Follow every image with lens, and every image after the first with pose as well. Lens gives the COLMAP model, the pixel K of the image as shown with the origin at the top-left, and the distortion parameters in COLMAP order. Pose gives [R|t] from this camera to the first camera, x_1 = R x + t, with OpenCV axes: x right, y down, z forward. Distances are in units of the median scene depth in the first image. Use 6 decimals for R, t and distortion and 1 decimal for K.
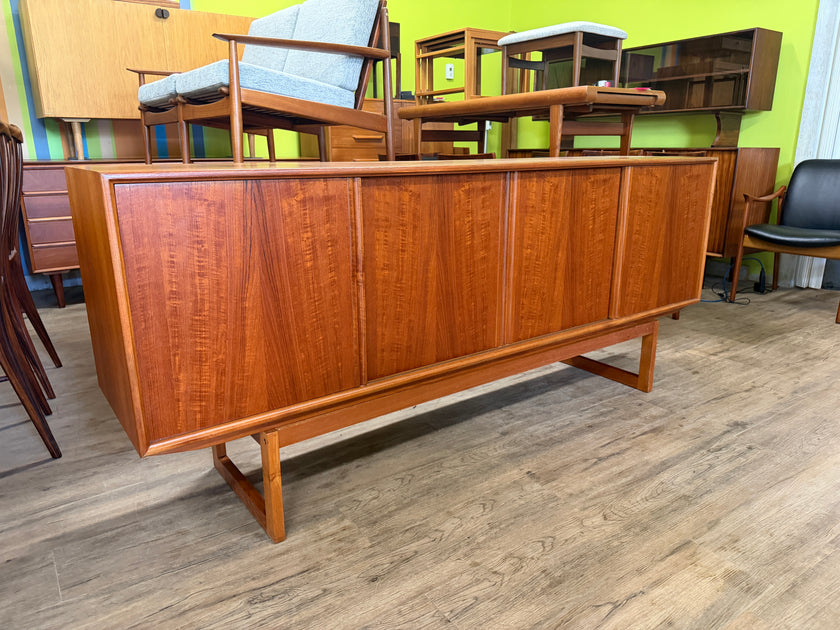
lens RADIAL K [[601.8, 0, 418.5], [0, 601.8, 318.4], [0, 0, 1]] dist [0.022872, -0.031850]
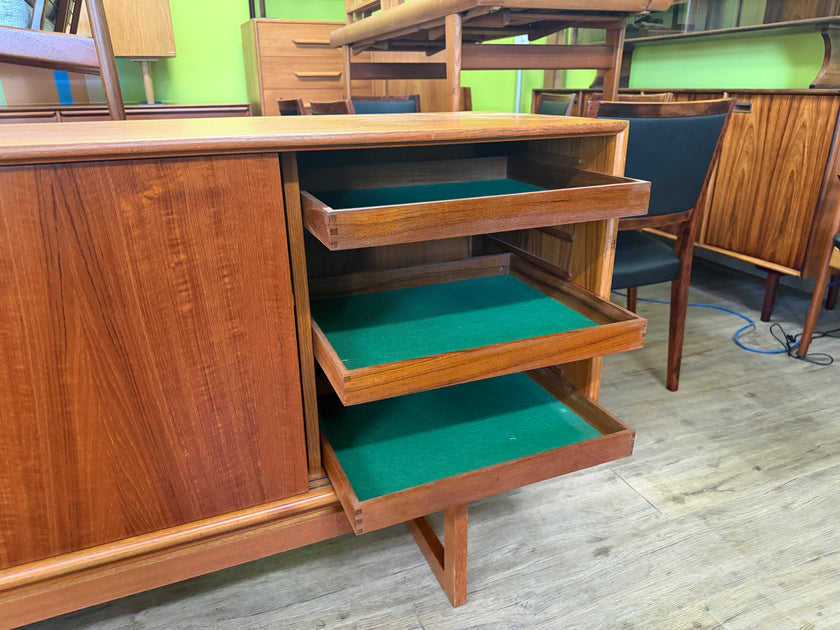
lens RADIAL K [[601.8, 0, 424.8], [0, 601.8, 318.1], [0, 0, 1]] dist [0.022872, -0.031850]
pose [[0.972819, 0.078772, -0.217757, 0.529977], [-0.058012, 0.993280, 0.100144, -0.191467], [0.224182, -0.084789, 0.970852, 0.639065]]
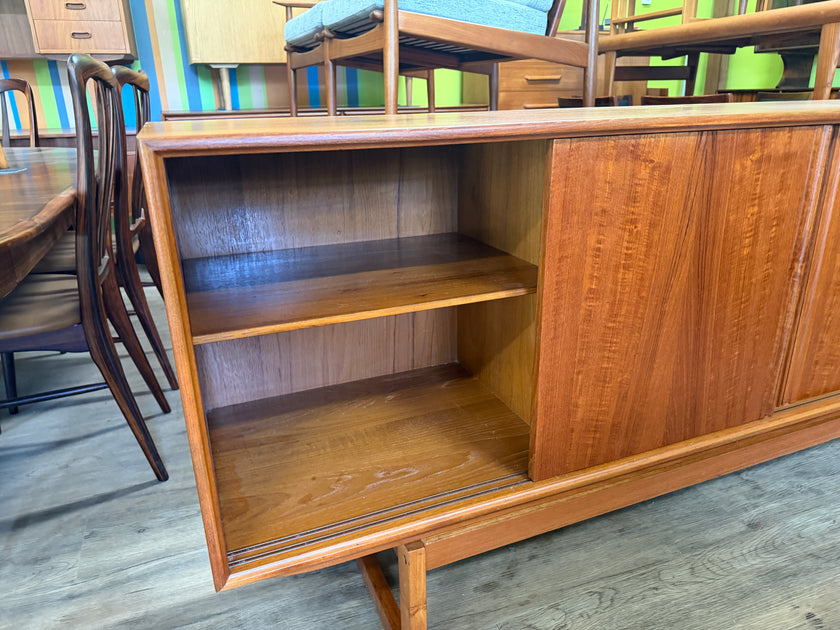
lens RADIAL K [[601.8, 0, 412.9], [0, 601.8, 316.5], [0, 0, 1]] dist [0.022872, -0.031850]
pose [[0.968123, 0.070661, -0.240300, -0.079600], [-0.051558, 0.995056, 0.084883, -0.078114], [0.245110, -0.069788, 0.966980, 0.286670]]
